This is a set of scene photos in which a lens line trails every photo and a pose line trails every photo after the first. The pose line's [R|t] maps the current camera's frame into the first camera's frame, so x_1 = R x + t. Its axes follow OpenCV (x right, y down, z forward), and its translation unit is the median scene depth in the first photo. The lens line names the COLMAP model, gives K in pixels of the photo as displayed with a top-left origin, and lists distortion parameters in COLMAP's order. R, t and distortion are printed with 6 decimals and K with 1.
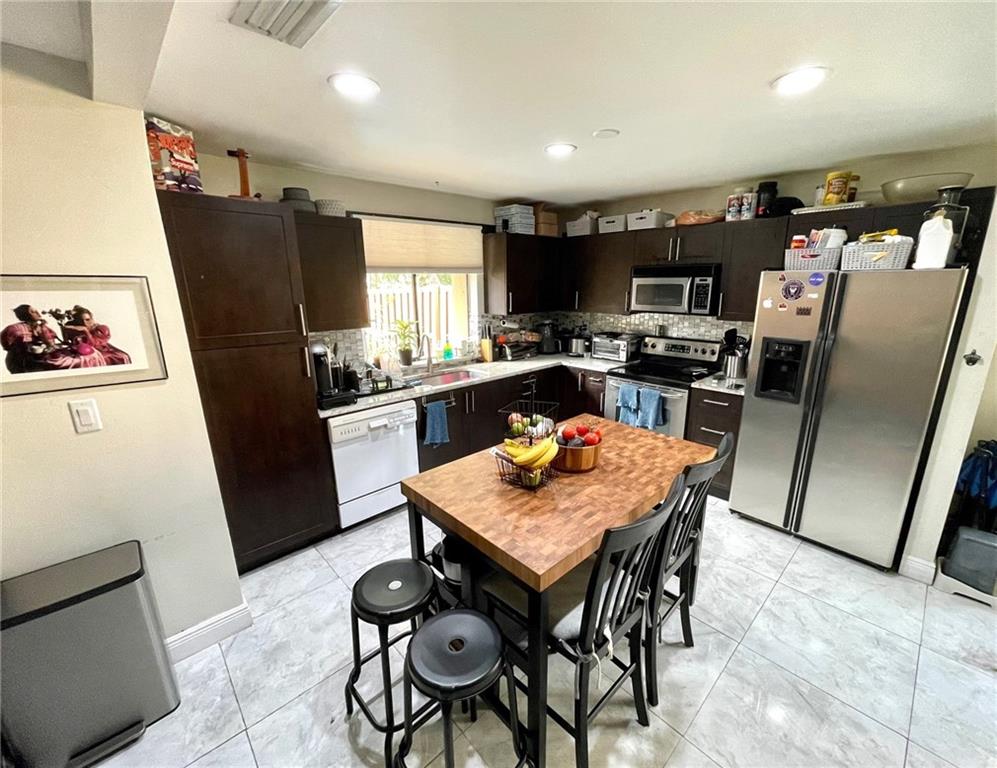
lens RADIAL K [[423.2, 0, 511.1], [0, 423.2, 391.5], [0, 0, 1]] dist [-0.002810, -0.000662]
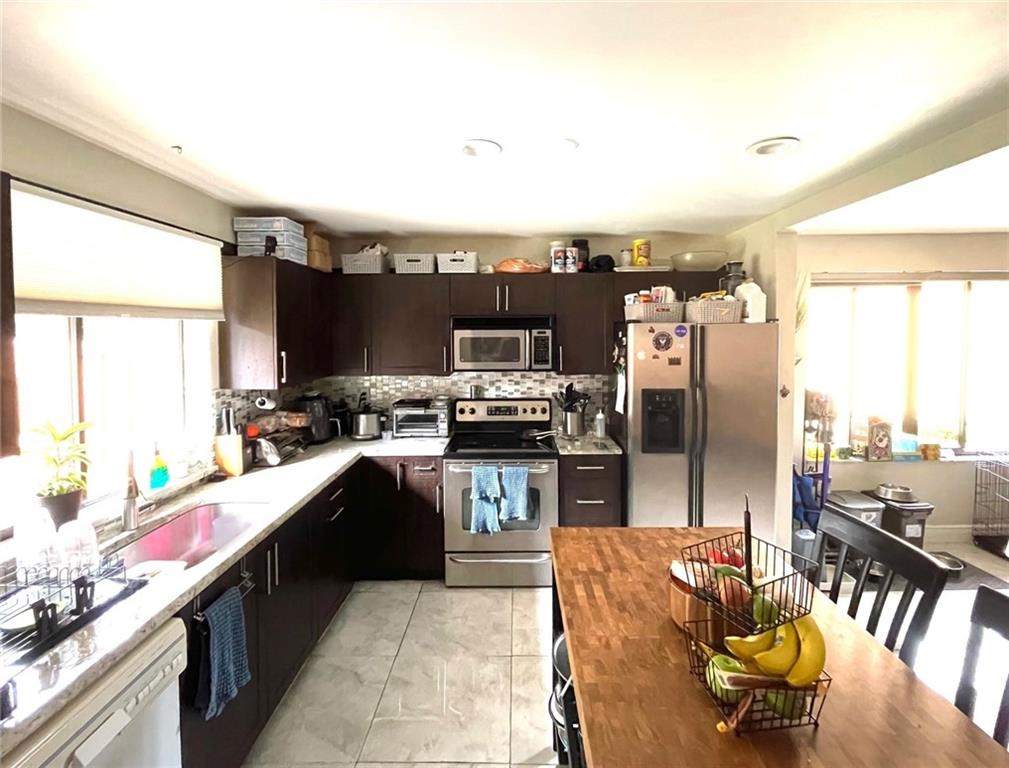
lens RADIAL K [[464.1, 0, 511.9], [0, 464.1, 343.5], [0, 0, 1]] dist [0.000342, 0.000186]
pose [[0.692498, -0.014535, 0.721274, -0.270592], [0.183550, 0.970445, -0.156671, -0.087954], [-0.697679, 0.240884, 0.674699, 0.347167]]
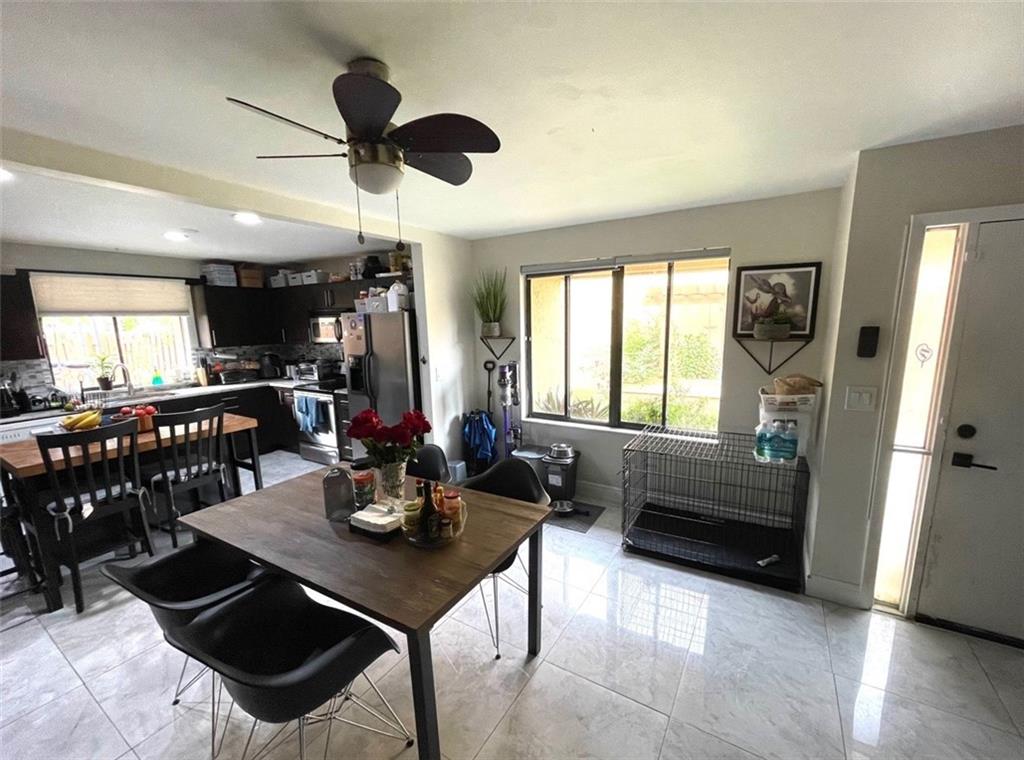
lens RADIAL K [[413.9, 0, 517.8], [0, 413.9, 392.4], [0, 0, 1]] dist [-0.001037, 0.000219]
pose [[0.963524, -0.056151, 0.261664, 0.584672], [0.078844, 0.993905, -0.077043, 0.128633], [-0.255743, 0.094863, 0.962079, -0.446643]]
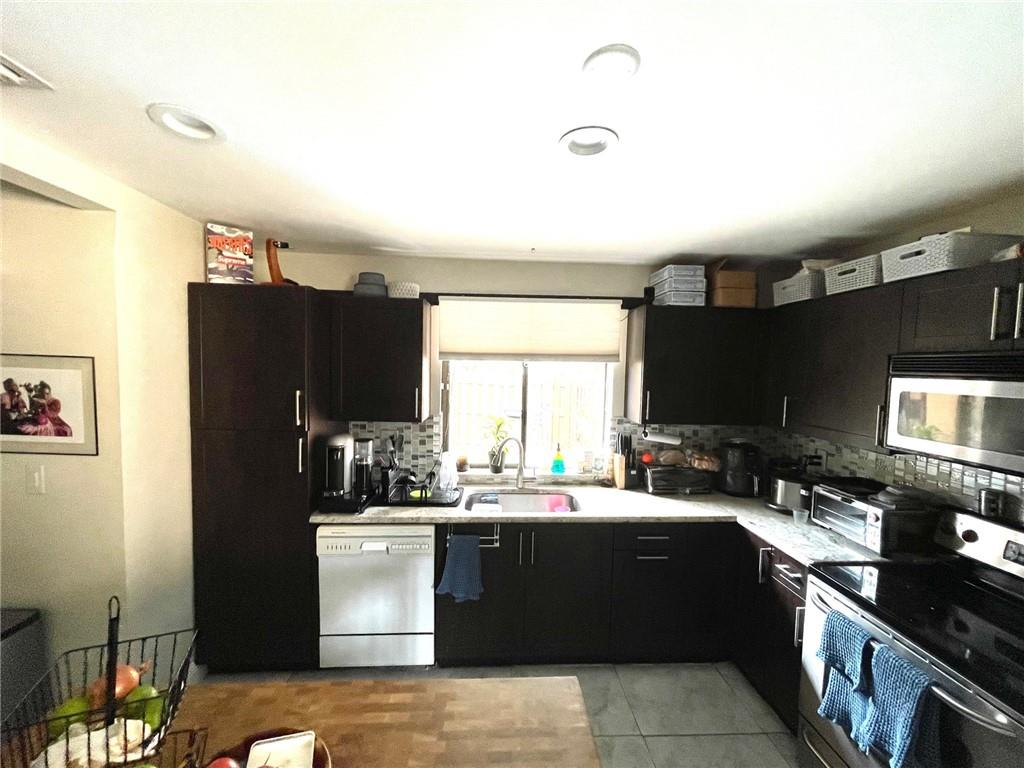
lens RADIAL K [[413.9, 0, 510.2], [0, 413.9, 386.9], [0, 0, 1]] dist [-0.001037, 0.000219]
pose [[0.756743, 0.056166, -0.651296, 0.272336], [-0.191667, 0.971580, -0.138913, -0.117151], [0.624984, 0.229953, 0.746001, 0.408849]]
